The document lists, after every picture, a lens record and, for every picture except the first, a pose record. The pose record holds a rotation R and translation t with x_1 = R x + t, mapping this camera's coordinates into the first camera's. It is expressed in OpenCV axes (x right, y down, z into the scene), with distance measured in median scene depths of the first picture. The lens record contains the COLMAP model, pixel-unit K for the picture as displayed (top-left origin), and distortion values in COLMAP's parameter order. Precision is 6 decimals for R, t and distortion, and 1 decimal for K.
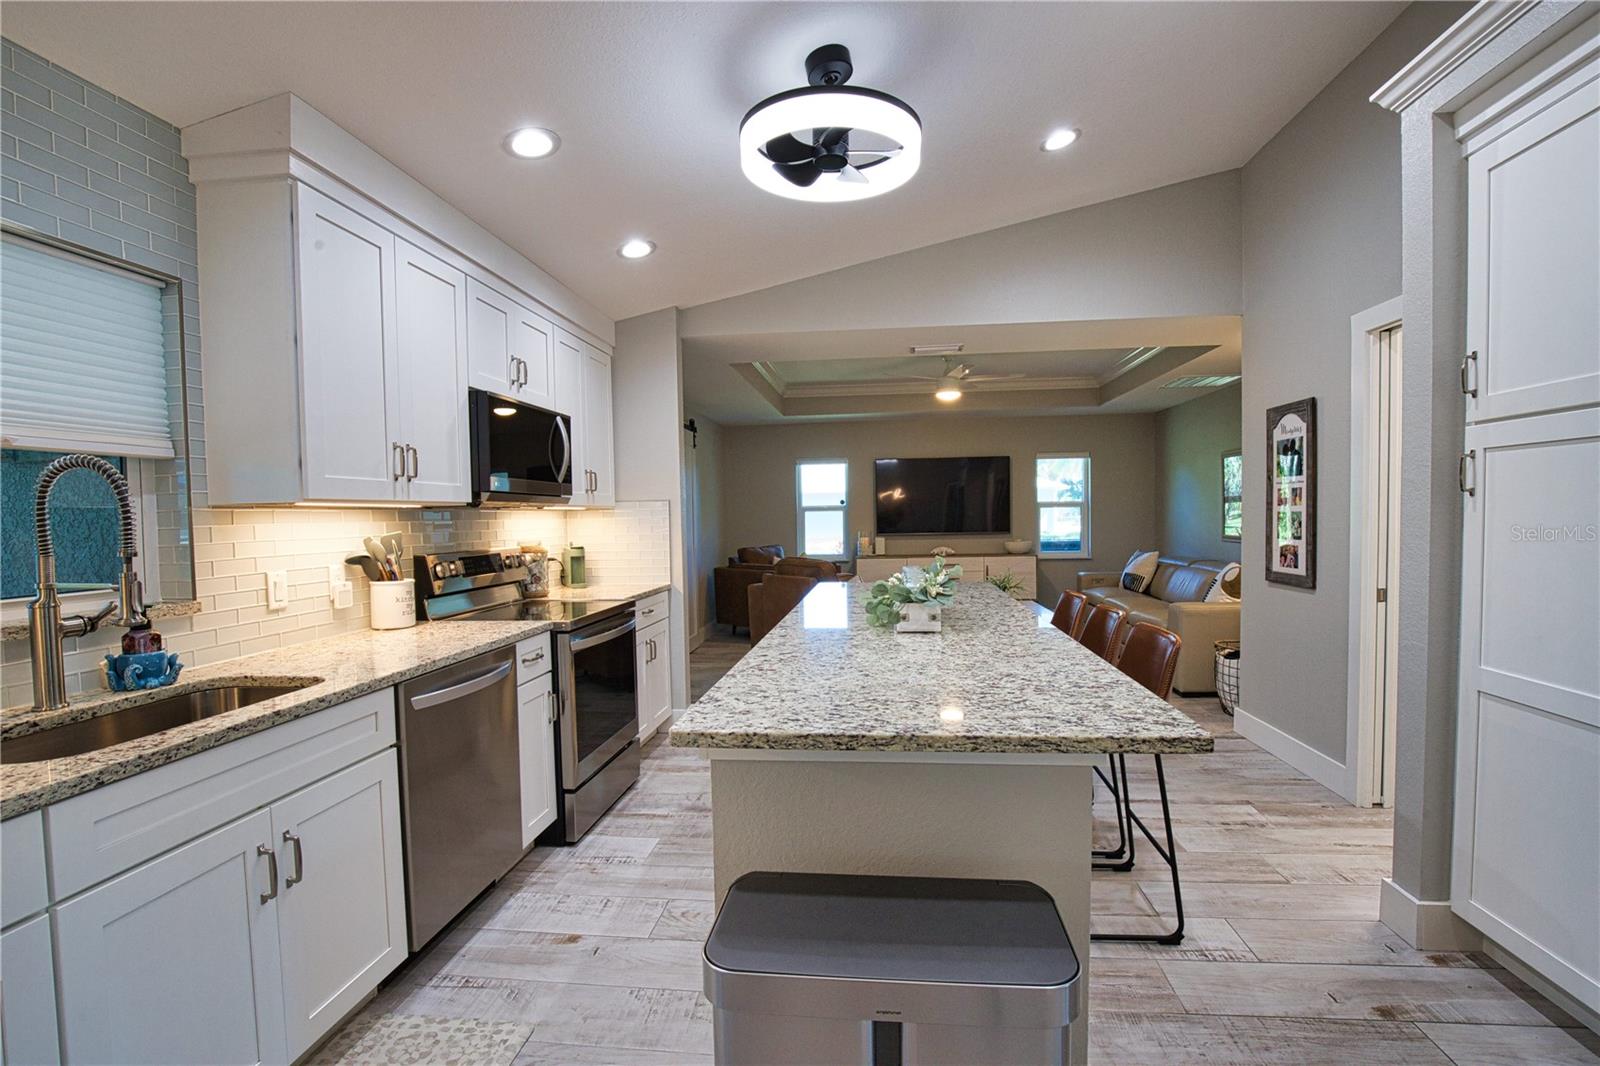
lens RADIAL K [[728.2, 0, 806.2], [0, 728.2, 541.7], [0, 0, 1]] dist [-0.031068, 0.002888]
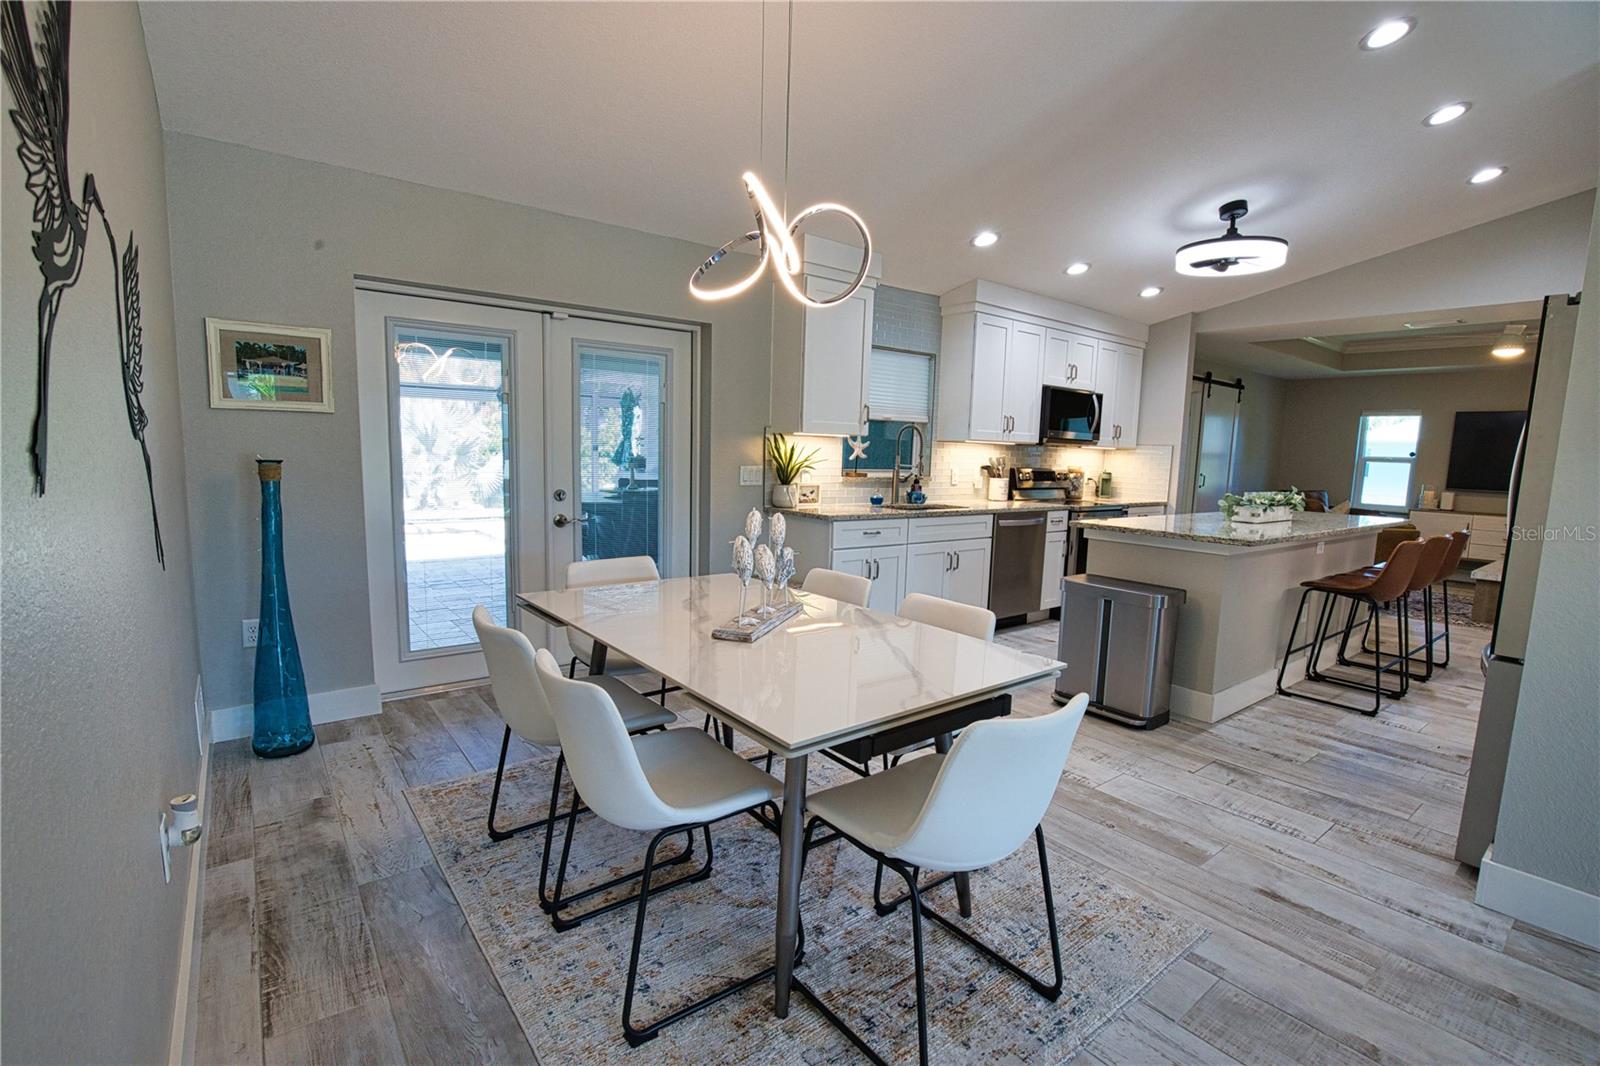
lens RADIAL K [[728.2, 0, 804.6], [0, 728.2, 544.4], [0, 0, 1]] dist [-0.031068, 0.002888]
pose [[0.693509, 0.131717, -0.708305, 0.546526], [-0.068274, 0.990736, 0.117390, 0.032570], [0.717206, -0.033052, 0.696077, -0.870793]]
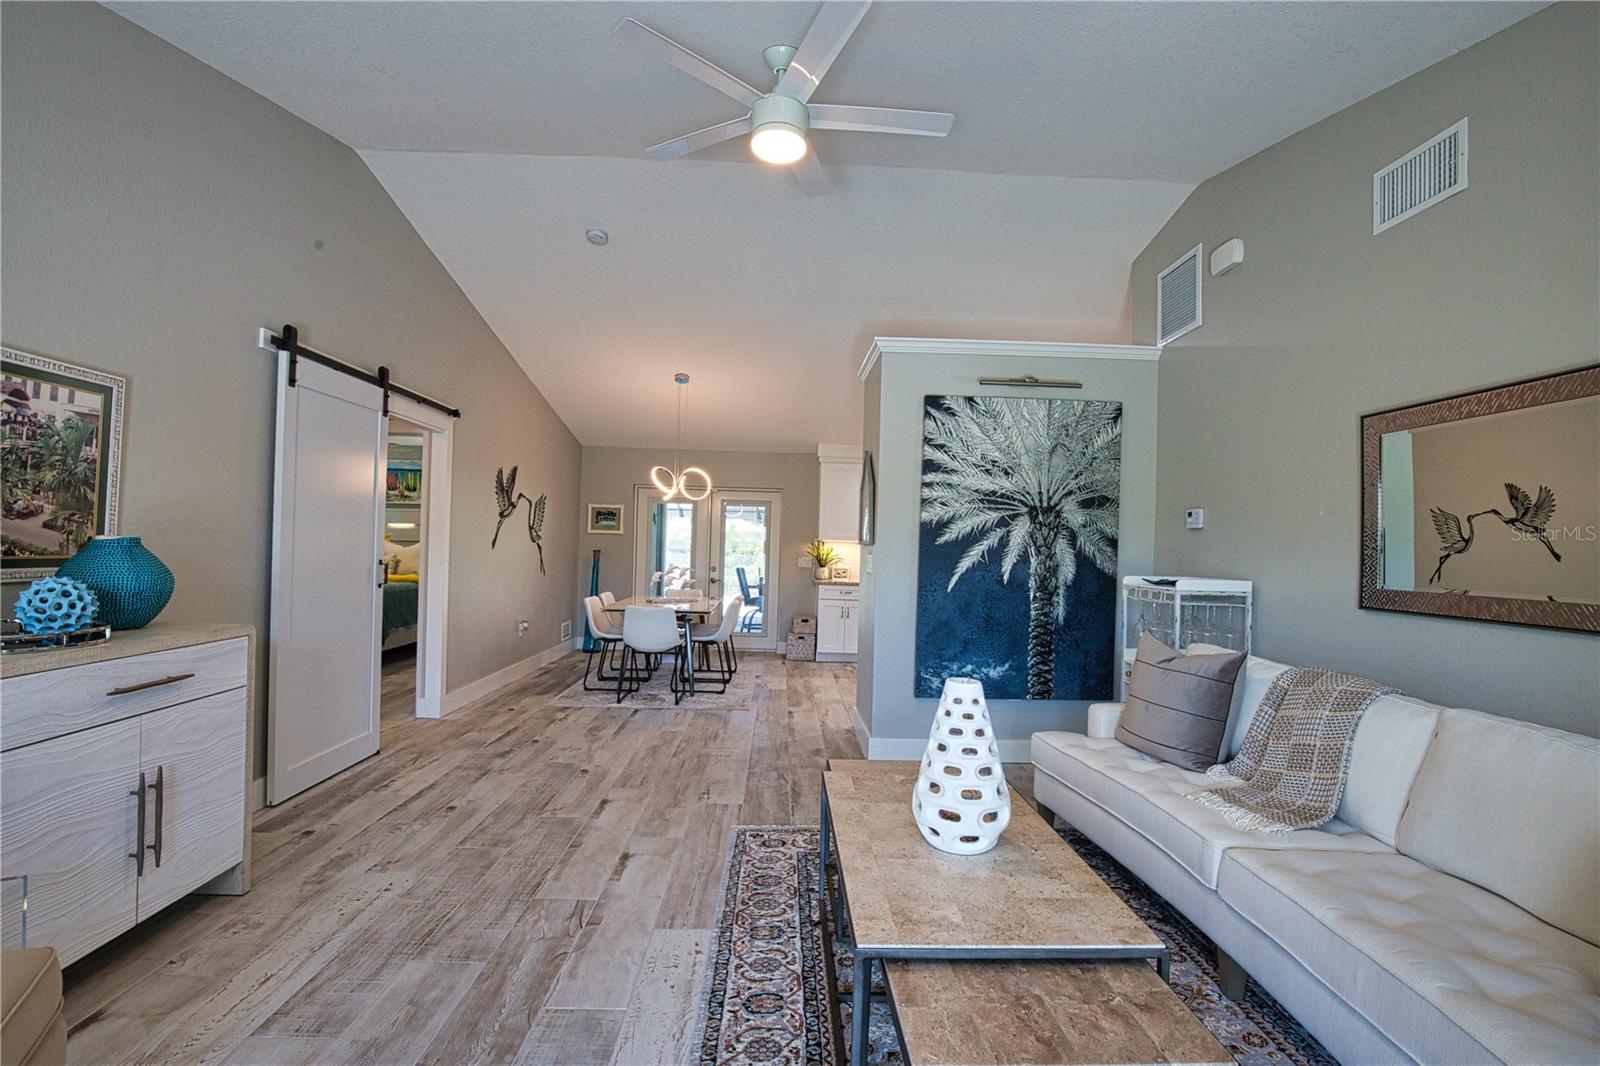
lens RADIAL K [[728.2, 0, 806.4], [0, 728.2, 537.8], [0, 0, 1]] dist [-0.031068, 0.002888]
pose [[0.143756, 0.011669, -0.989544, 2.365838], [-0.066960, 0.997754, 0.002038, -0.032224], [0.987345, 0.065967, 0.144214, -0.294516]]
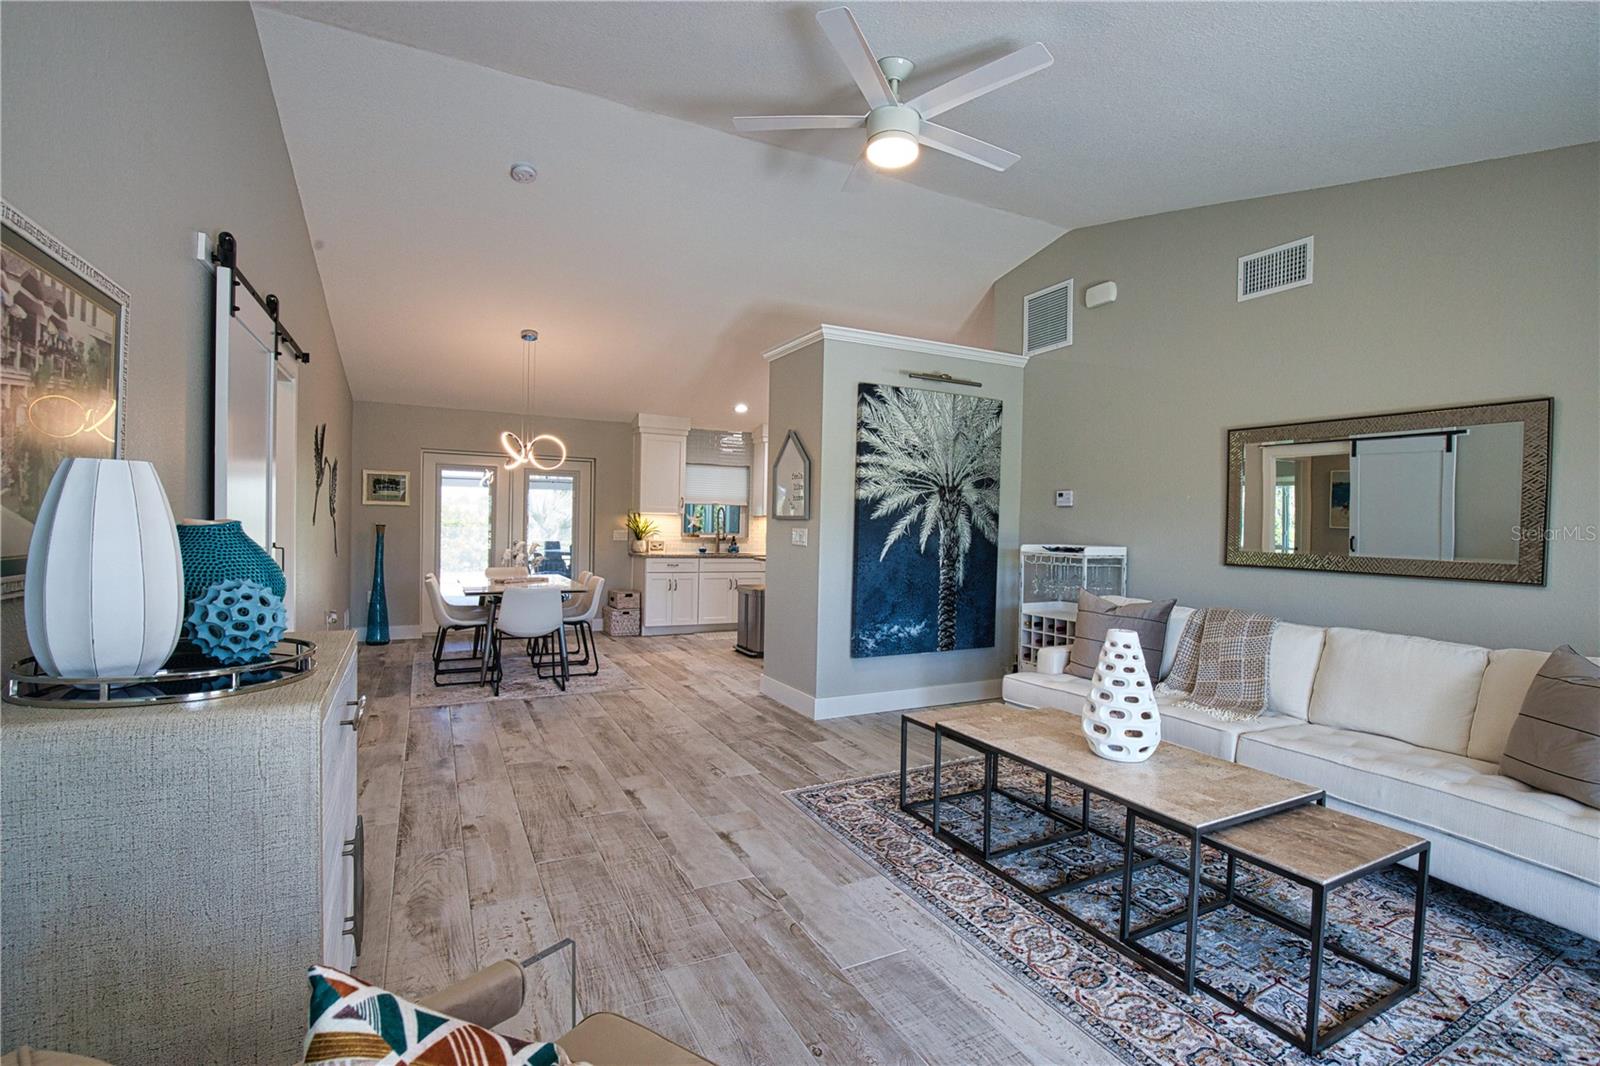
lens RADIAL K [[728.2, 0, 807.9], [0, 728.2, 534.0], [0, 0, 1]] dist [-0.031068, 0.002888]
pose [[0.556975, 0.043657, -0.829381, 2.216473], [-0.064399, 0.997881, 0.009279, -0.005407], [0.828029, 0.048243, 0.558606, -0.874066]]
